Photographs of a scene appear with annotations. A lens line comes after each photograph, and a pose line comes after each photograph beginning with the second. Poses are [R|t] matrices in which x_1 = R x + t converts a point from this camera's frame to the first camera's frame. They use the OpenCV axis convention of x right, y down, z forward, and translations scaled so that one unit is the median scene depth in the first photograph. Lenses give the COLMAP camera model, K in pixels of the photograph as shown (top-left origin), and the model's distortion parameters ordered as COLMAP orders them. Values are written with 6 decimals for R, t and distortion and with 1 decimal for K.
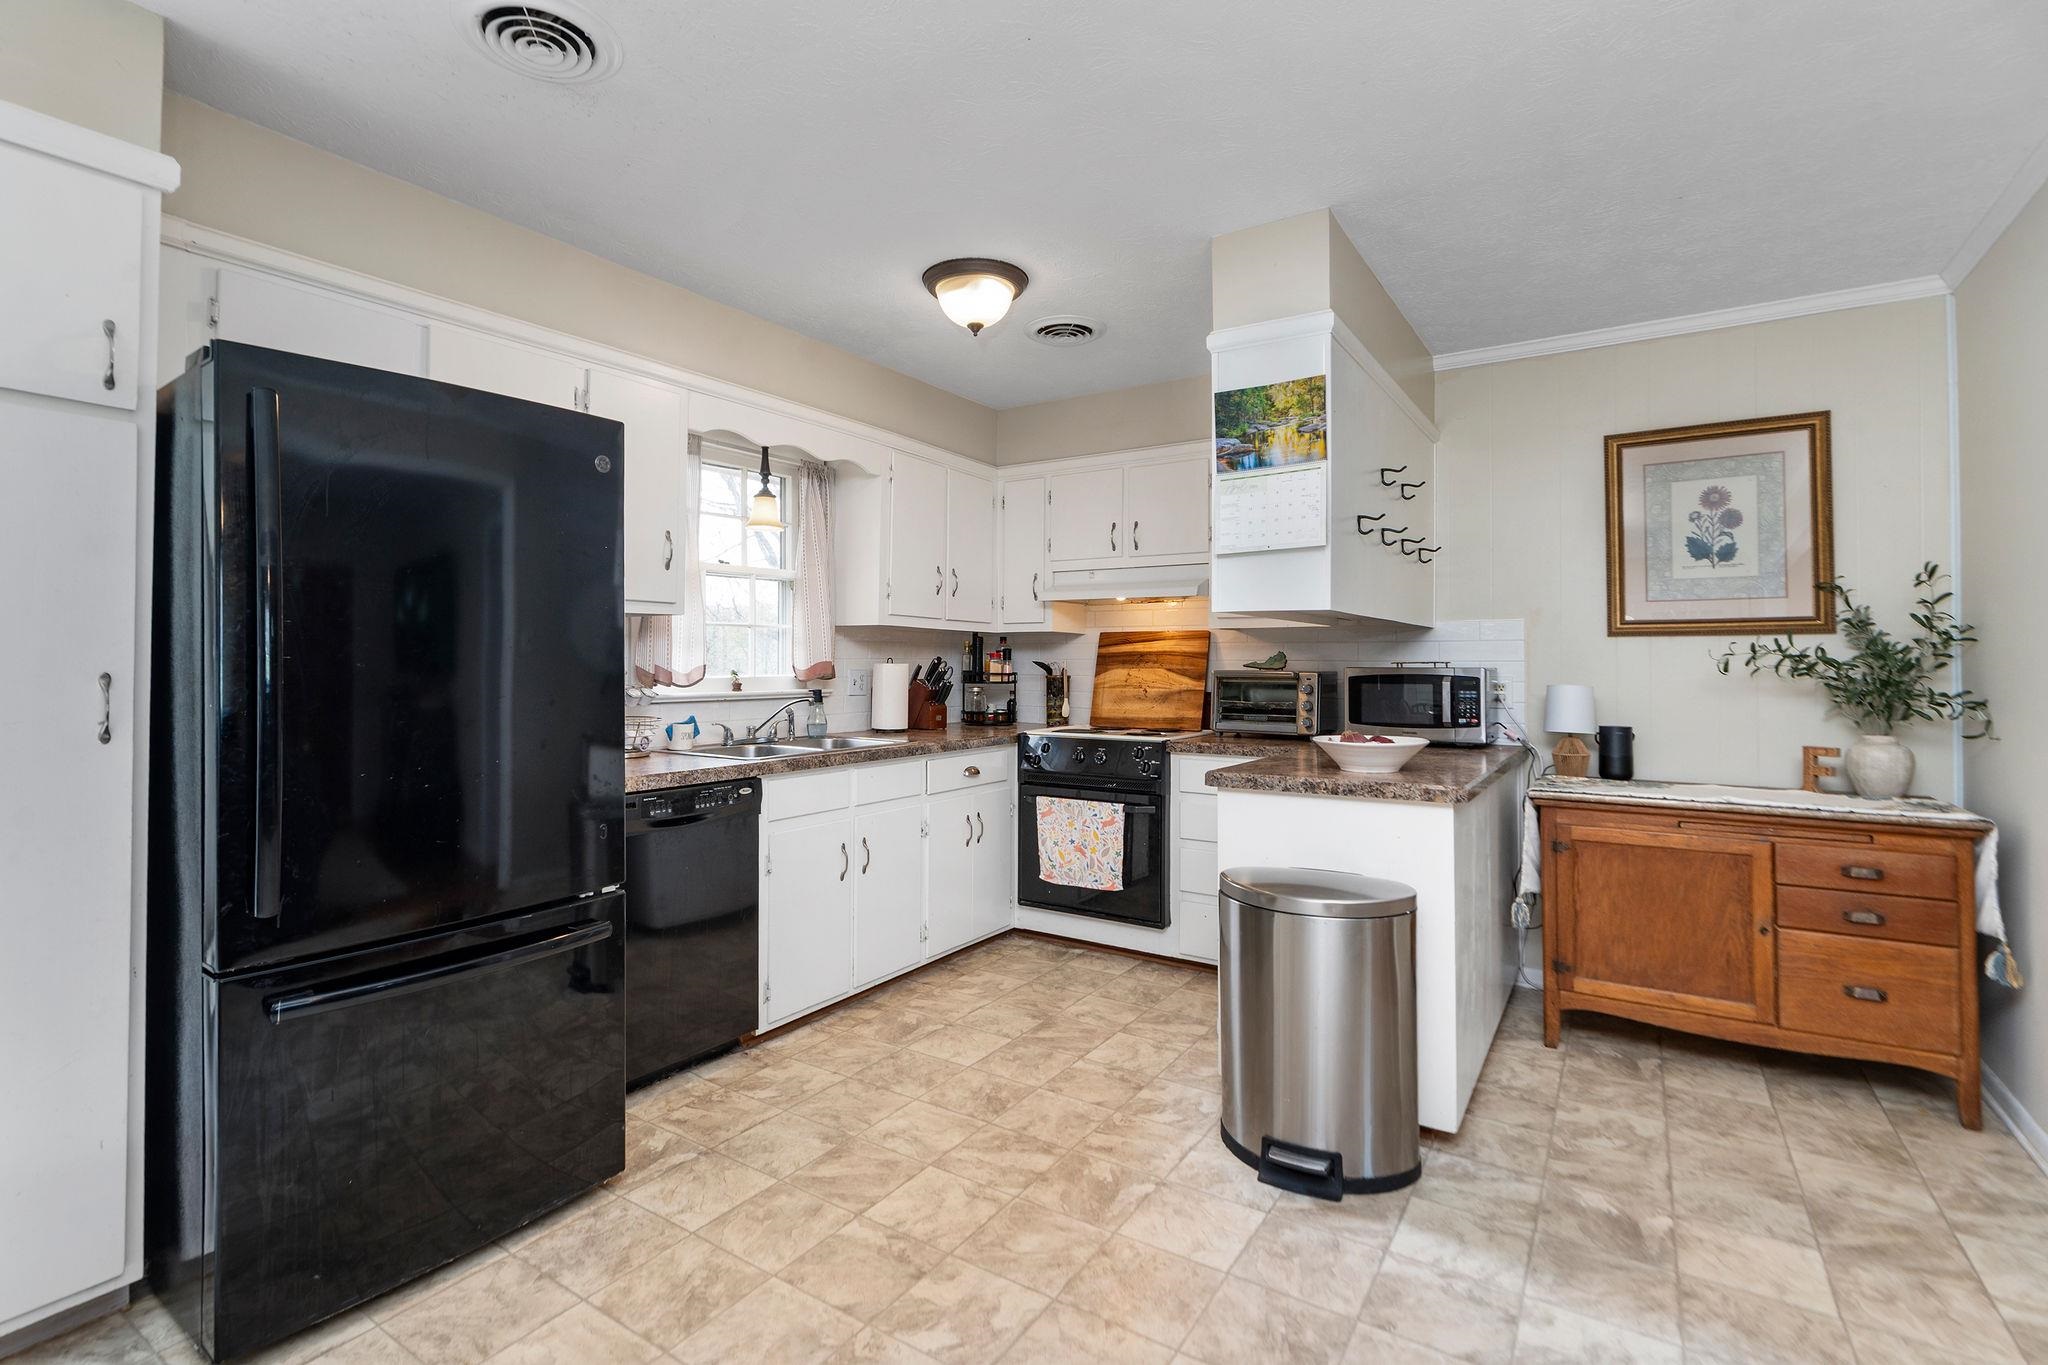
lens RADIAL K [[953.2, 0, 1002.2], [0, 953.2, 637.1], [0, 0, 1]] dist [-0.002397, 0.000177]
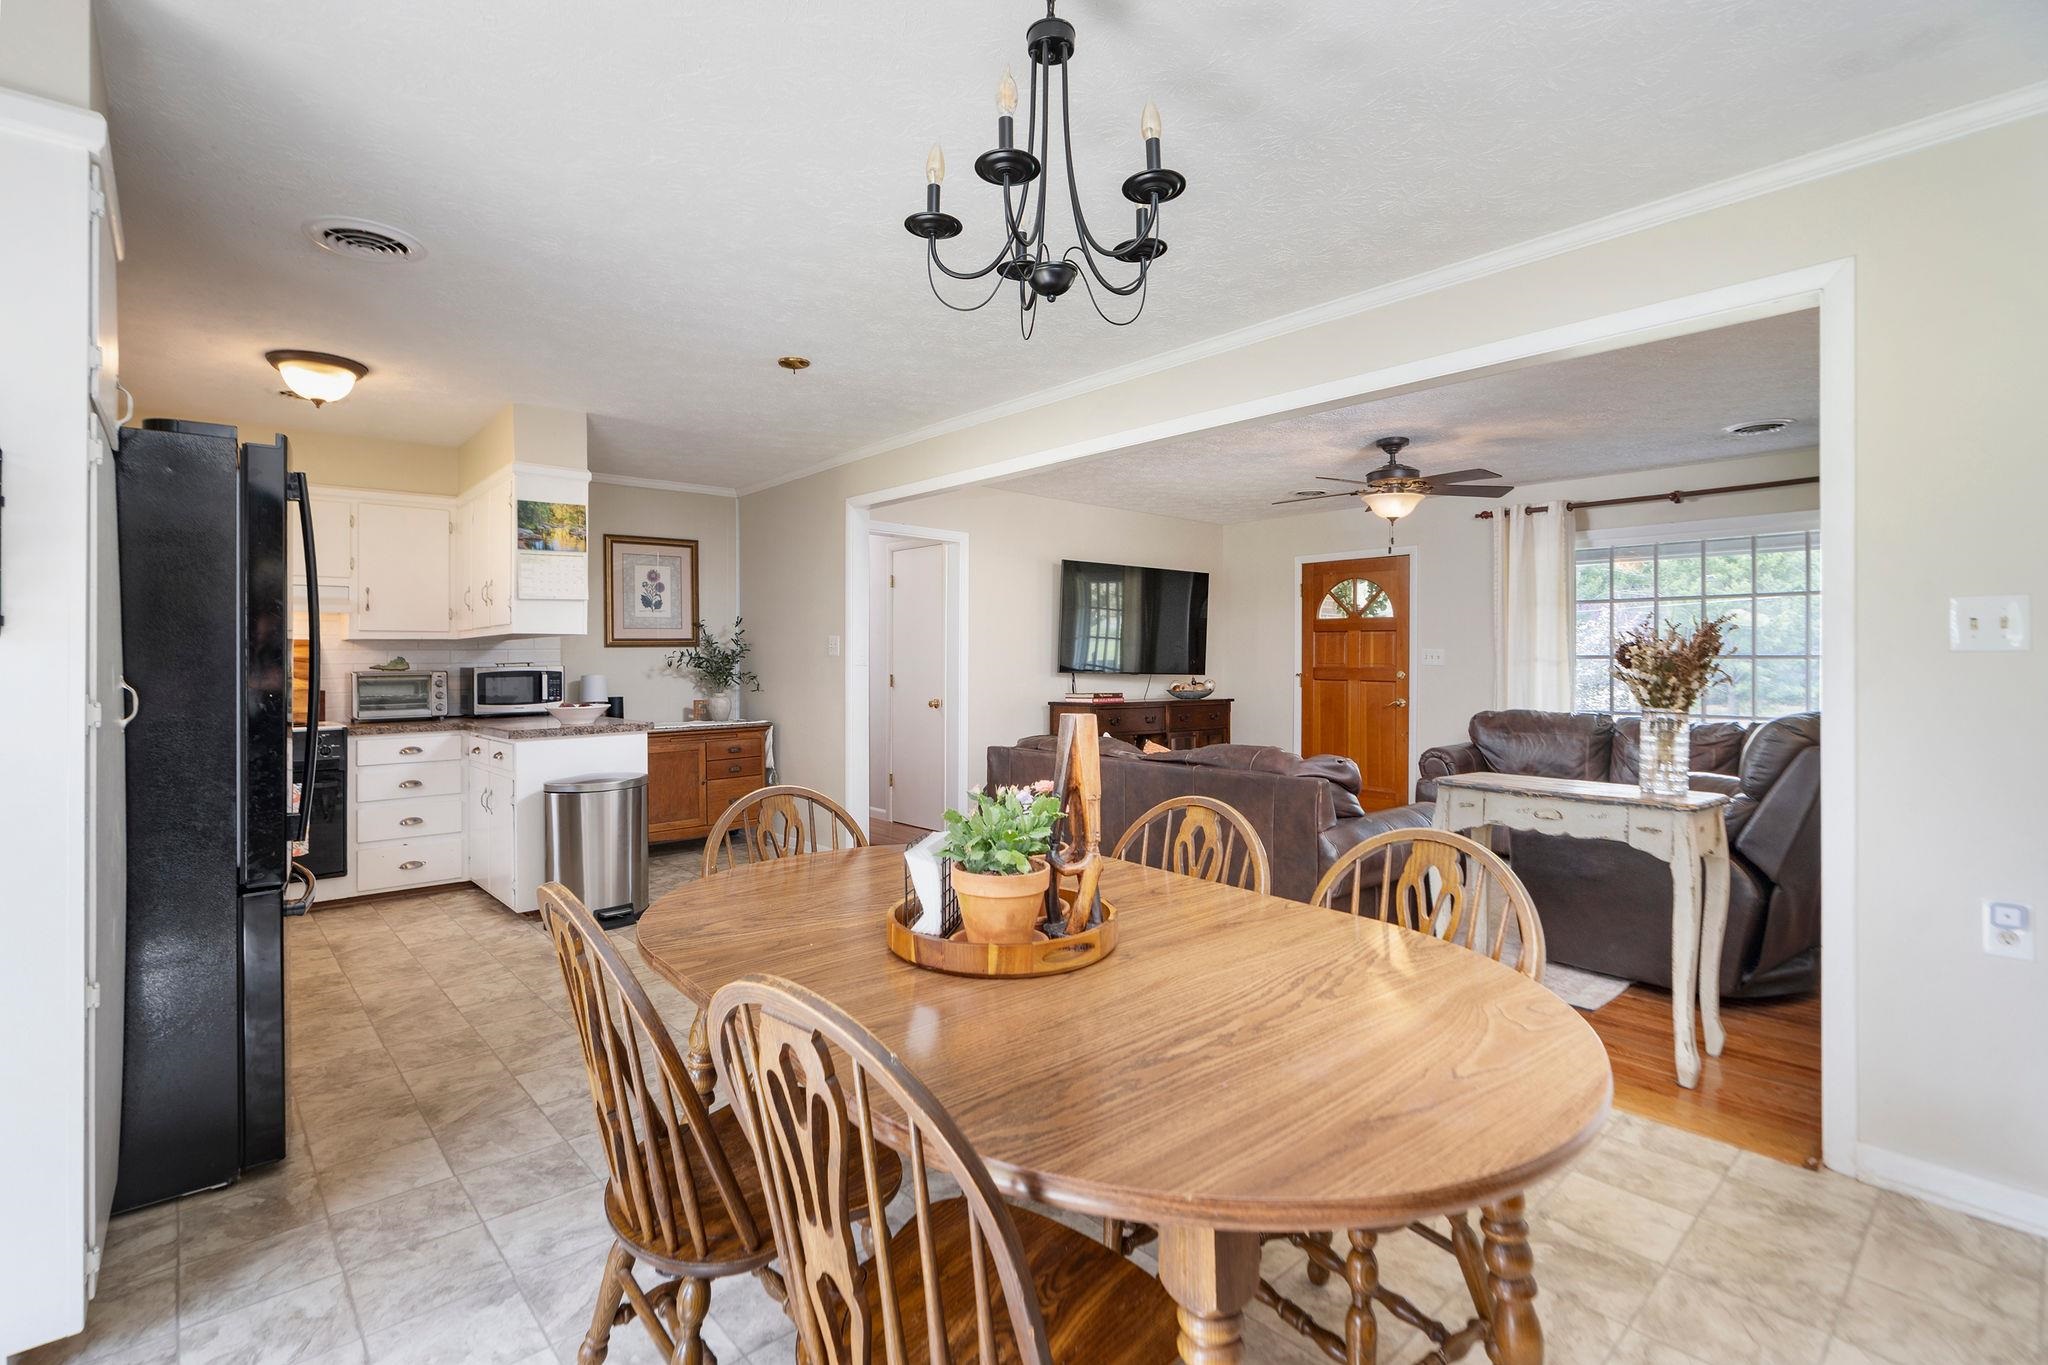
lens RADIAL K [[953.2, 0, 1004.8], [0, 953.2, 650.5], [0, 0, 1]] dist [-0.002397, 0.000177]
pose [[0.266302, 0.000029, 0.963890, -0.912690], [-0.013138, 0.999907, 0.003599, -0.010862], [-0.963800, -0.013622, 0.266278, -0.200750]]
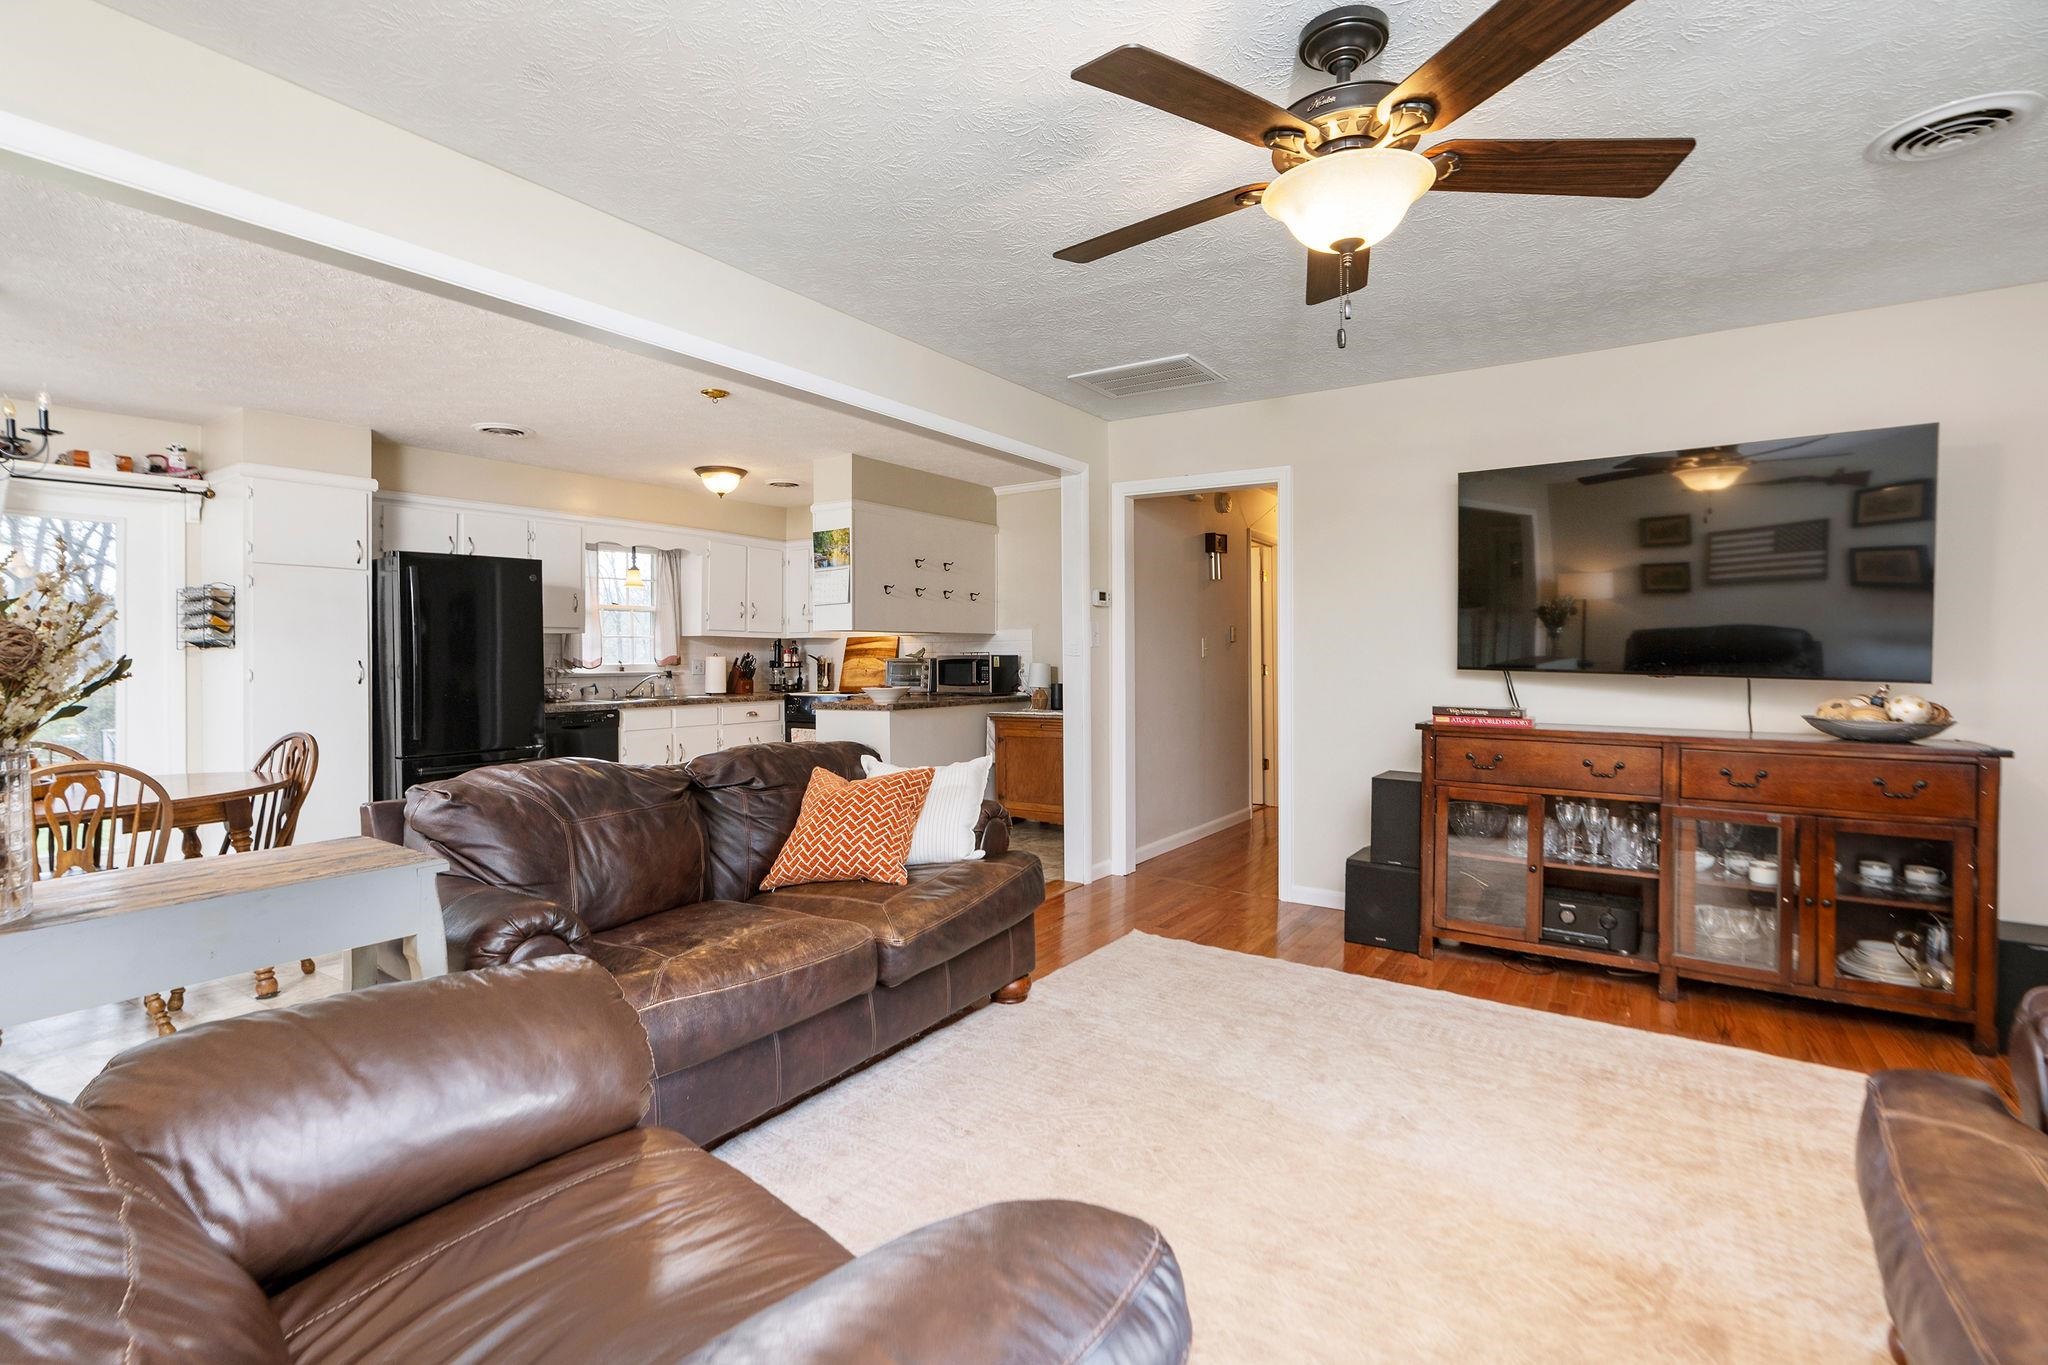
lens RADIAL K [[953.2, 0, 1003.5], [0, 953.2, 641.2], [0, 0, 1]] dist [-0.002397, 0.000177]
pose [[0.999924, -0.010469, -0.006456, 0.546408], [0.010517, 0.999917, 0.007436, -0.010794], [0.006377, -0.007504, 0.999952, -0.985942]]
